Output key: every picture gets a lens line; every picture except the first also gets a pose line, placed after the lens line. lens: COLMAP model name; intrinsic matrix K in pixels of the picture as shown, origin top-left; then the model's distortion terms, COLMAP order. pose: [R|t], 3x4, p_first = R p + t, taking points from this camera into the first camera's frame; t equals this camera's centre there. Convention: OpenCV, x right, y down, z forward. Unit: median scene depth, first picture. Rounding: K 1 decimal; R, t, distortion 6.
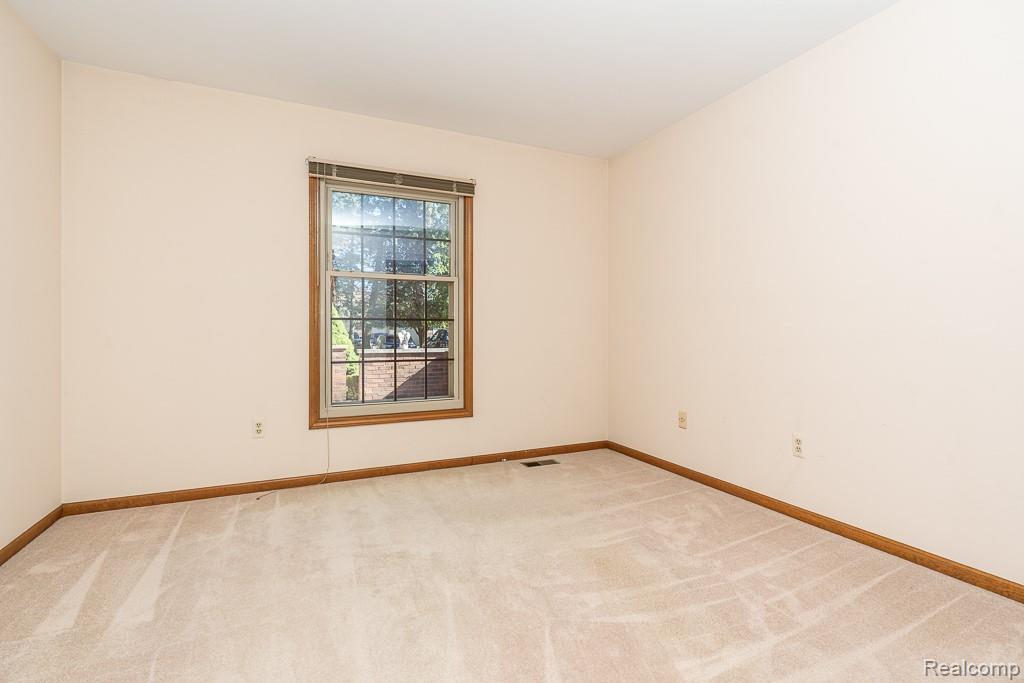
lens RADIAL K [[567.4, 0, 515.8], [0, 567.4, 334.9], [0, 0, 1]] dist [0.000805, -0.000039]
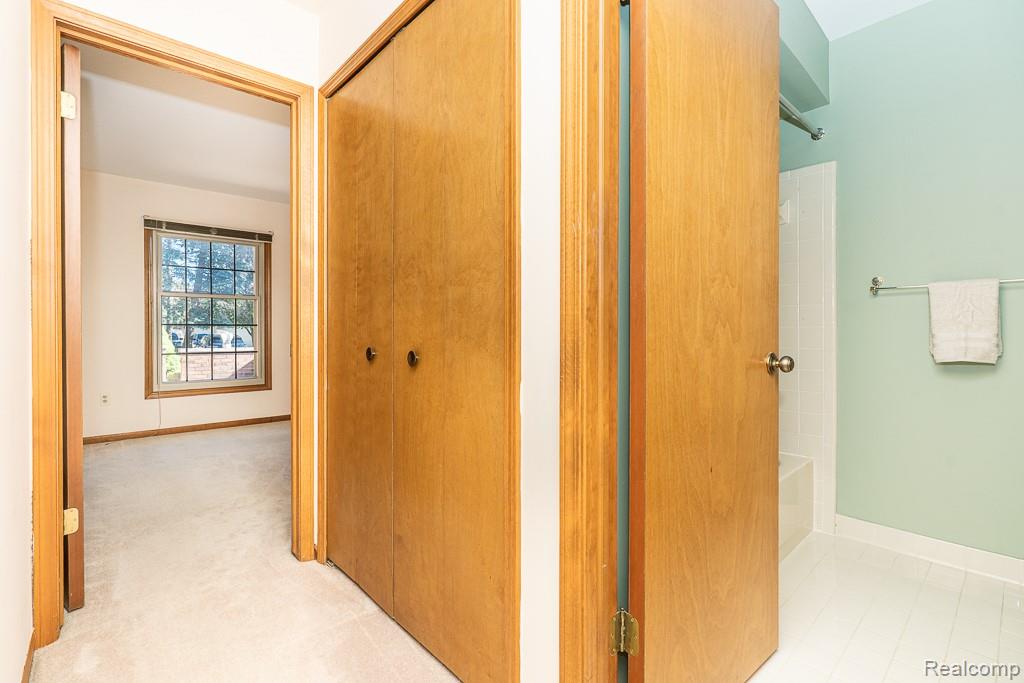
lens RADIAL K [[472.6, 0, 506.1], [0, 472.6, 333.7], [0, 0, 1]] dist [-0.005217, -0.000357]
pose [[0.944555, -0.004081, 0.328328, 0.117827], [0.004806, 0.999987, -0.001398, 0.001611], [-0.328319, 0.002899, 0.944563, -0.449552]]
